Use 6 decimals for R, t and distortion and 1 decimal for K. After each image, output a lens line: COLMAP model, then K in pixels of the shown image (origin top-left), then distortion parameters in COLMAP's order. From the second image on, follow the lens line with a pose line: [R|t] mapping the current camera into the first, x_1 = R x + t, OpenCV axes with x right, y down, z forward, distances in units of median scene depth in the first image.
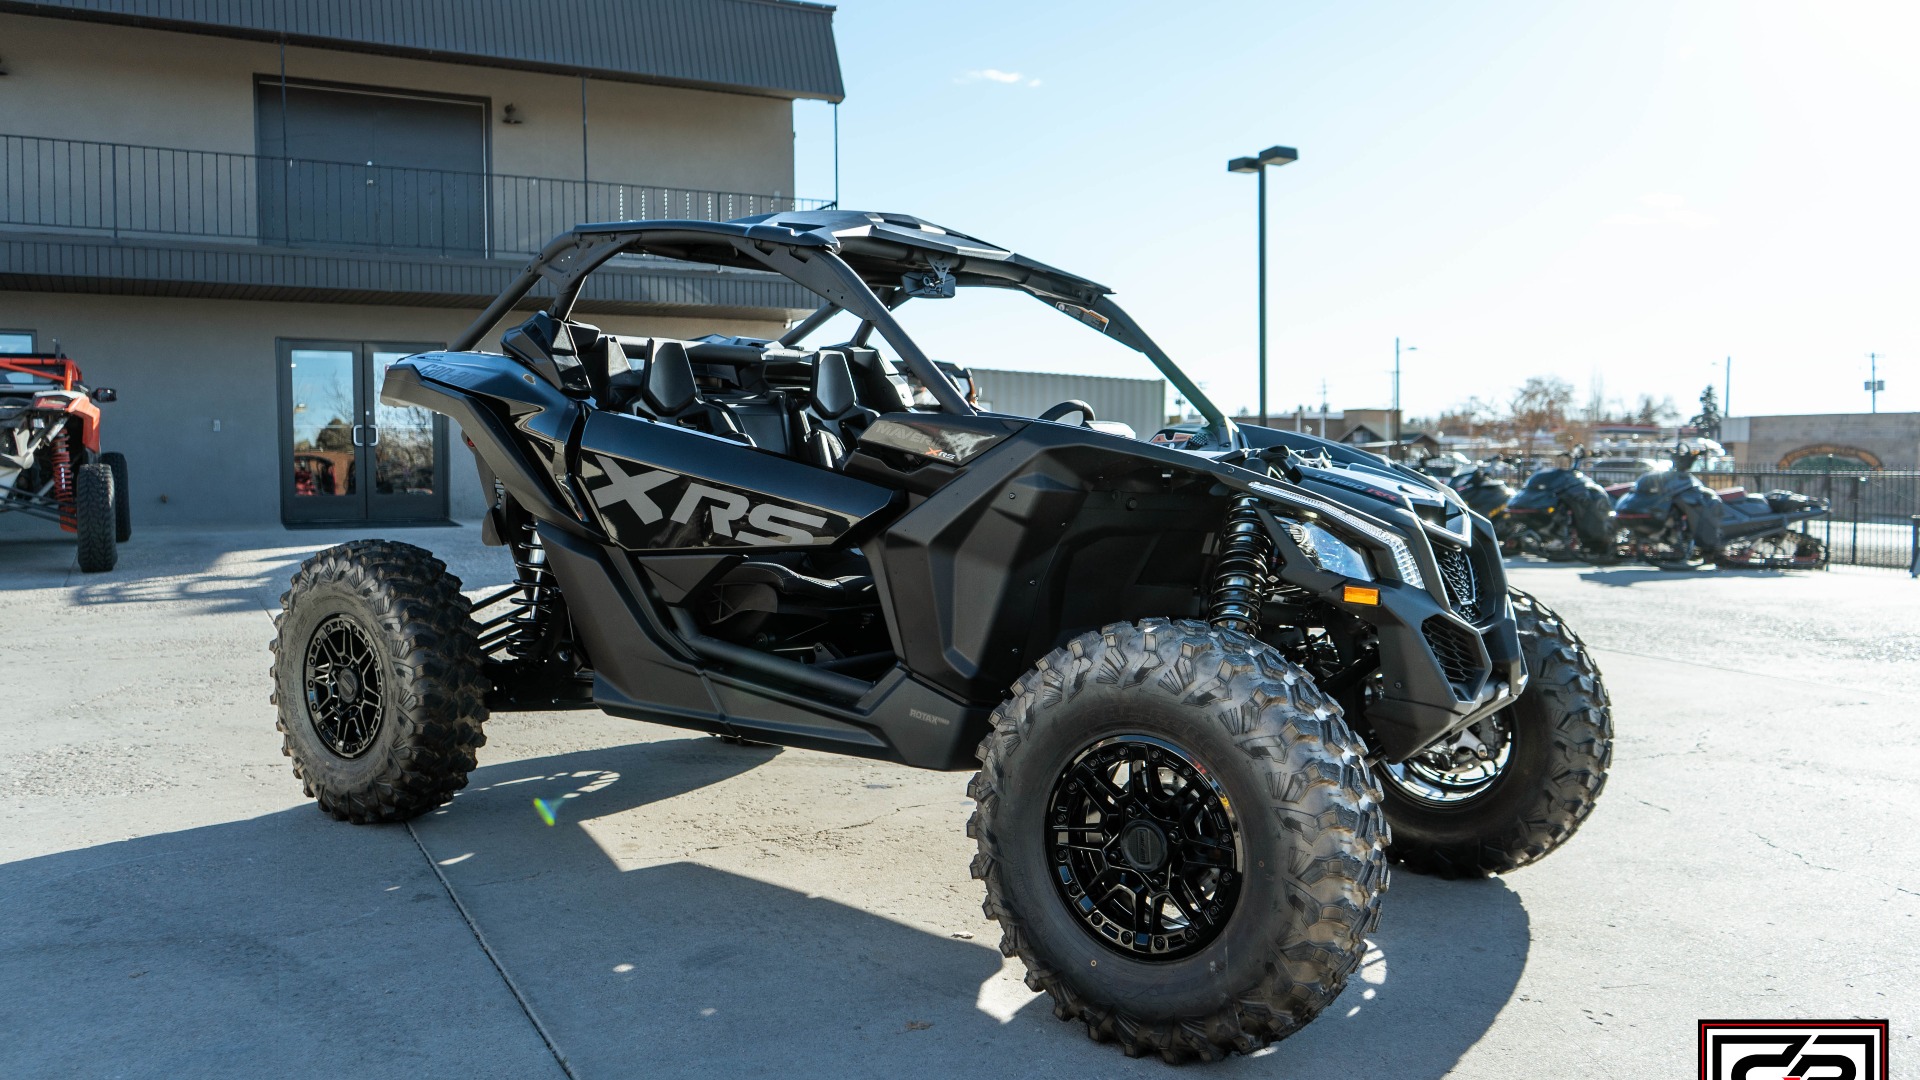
lens RADIAL K [[1594.0, 0, 960.0], [0, 1594.0, 540.0], [0, 0, 1]] dist [-0.012364, -0.007131]
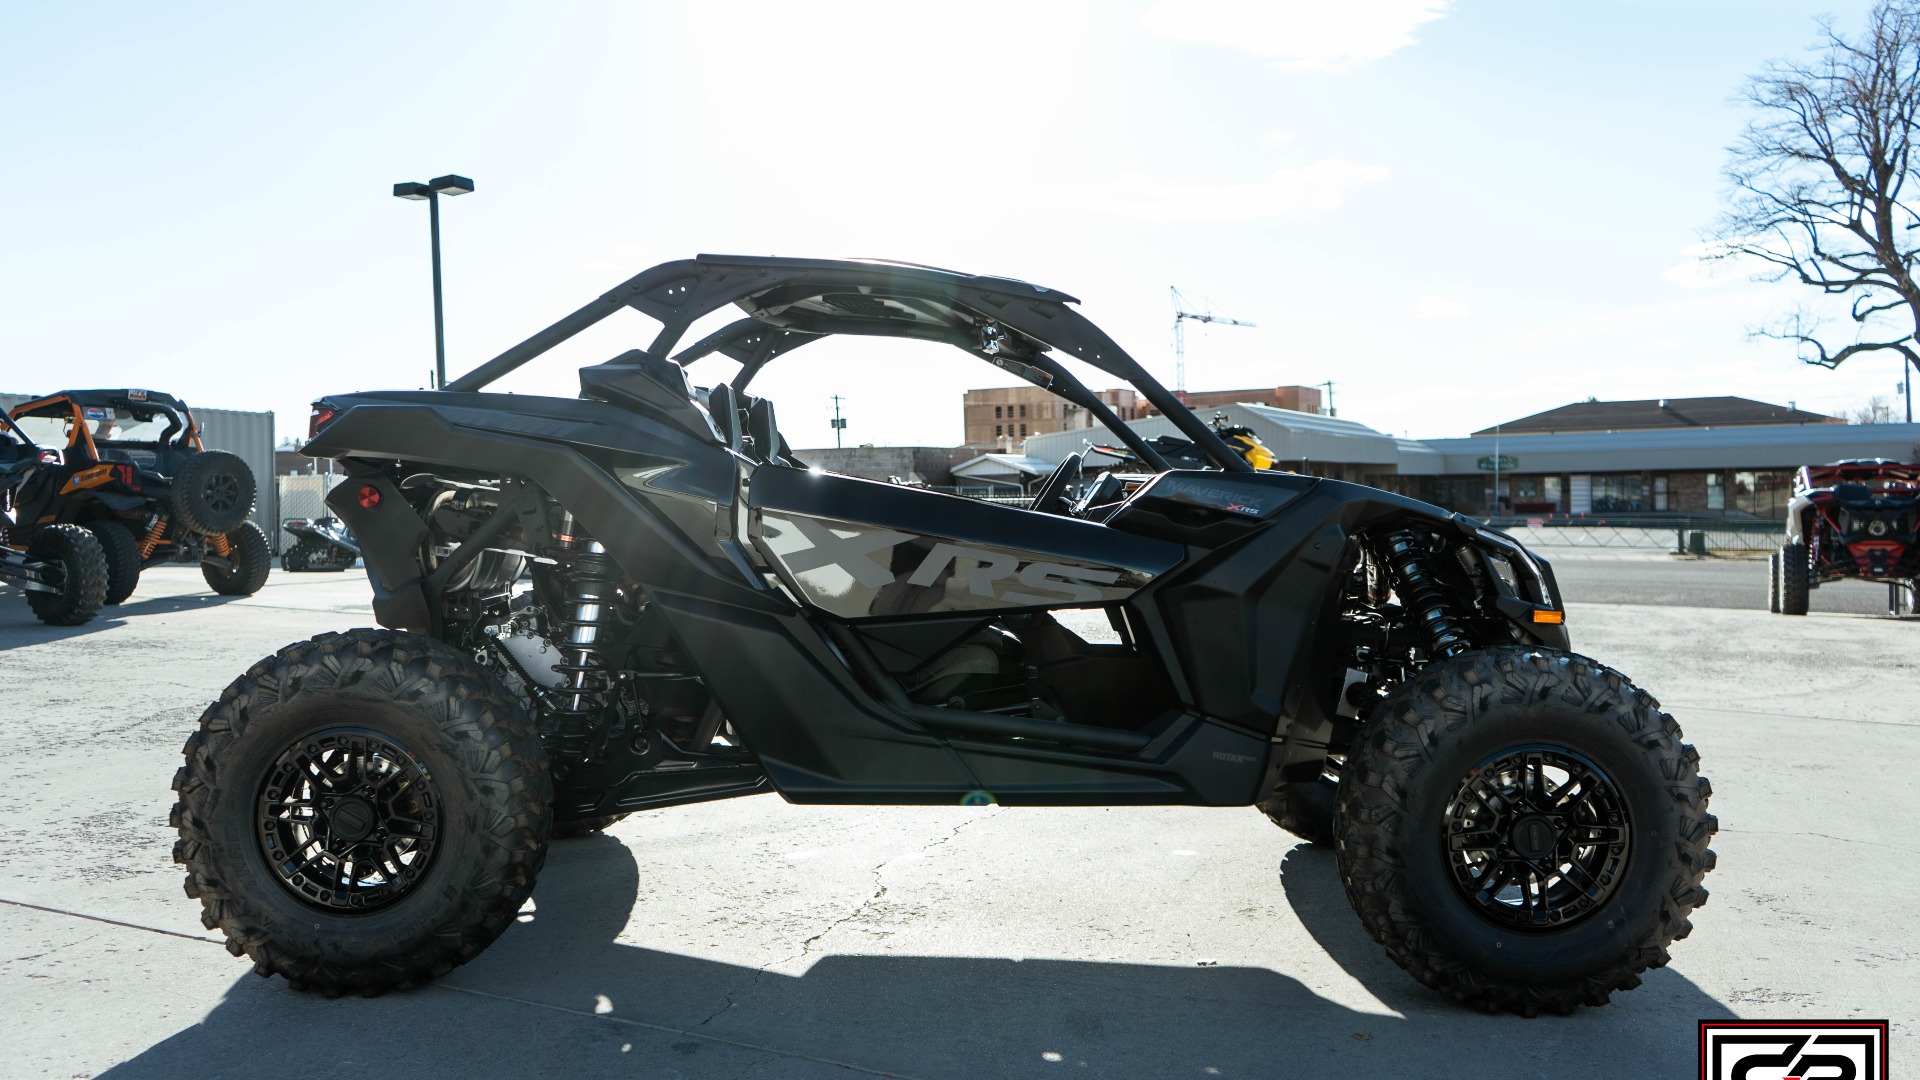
lens RADIAL K [[1583.1, 0, 952.1], [0, 1583.1, 540.2], [0, 0, 1]] dist [-0.004427, -0.004035]
pose [[0.796470, -0.032081, 0.603826, -0.708427], [0.043369, 0.999051, -0.004126, -0.032629], [-0.603121, 0.029474, 0.797105, 0.238611]]
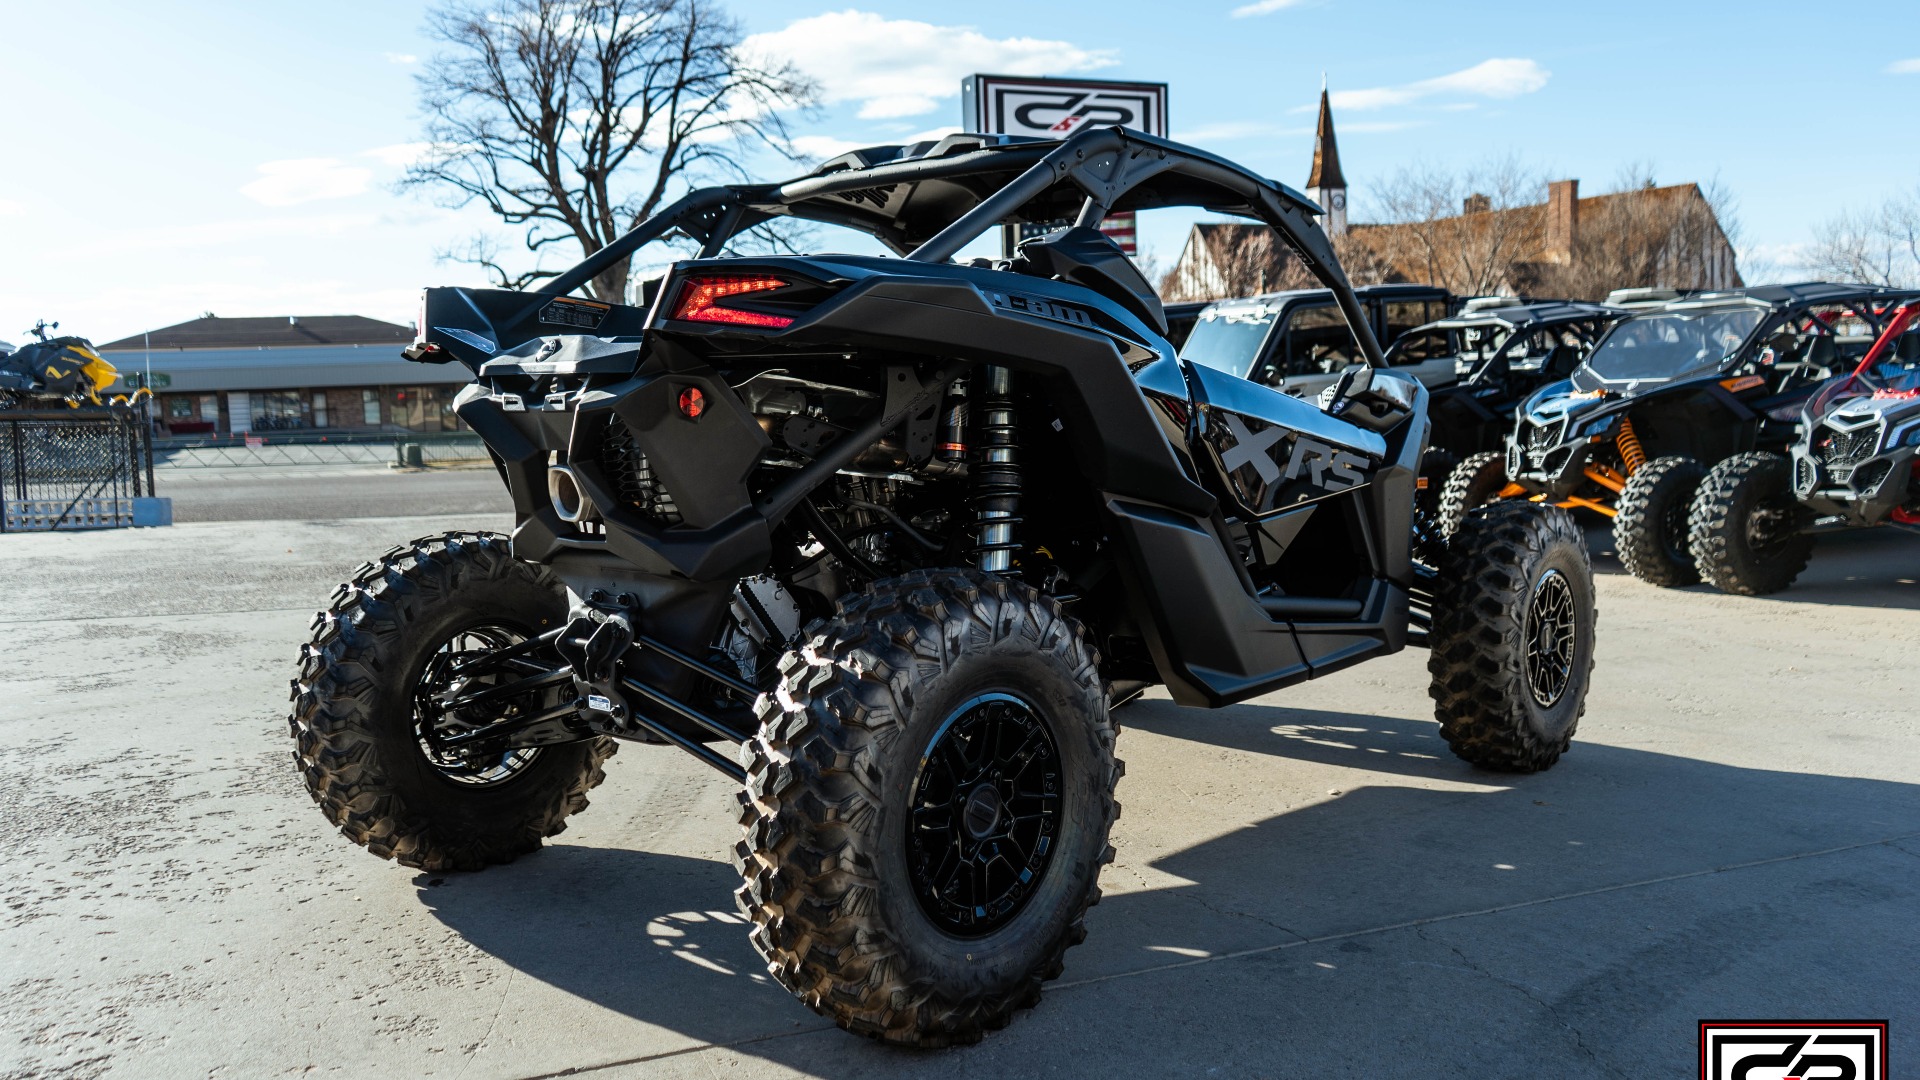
lens RADIAL K [[1583.1, 0, 952.1], [0, 1583.1, 540.2], [0, 0, 1]] dist [-0.004427, -0.004035]
pose [[0.065439, -0.104156, 0.992406, -1.123003], [0.072162, 0.992427, 0.099400, -0.082158], [-0.995244, 0.065110, 0.072459, 1.112873]]
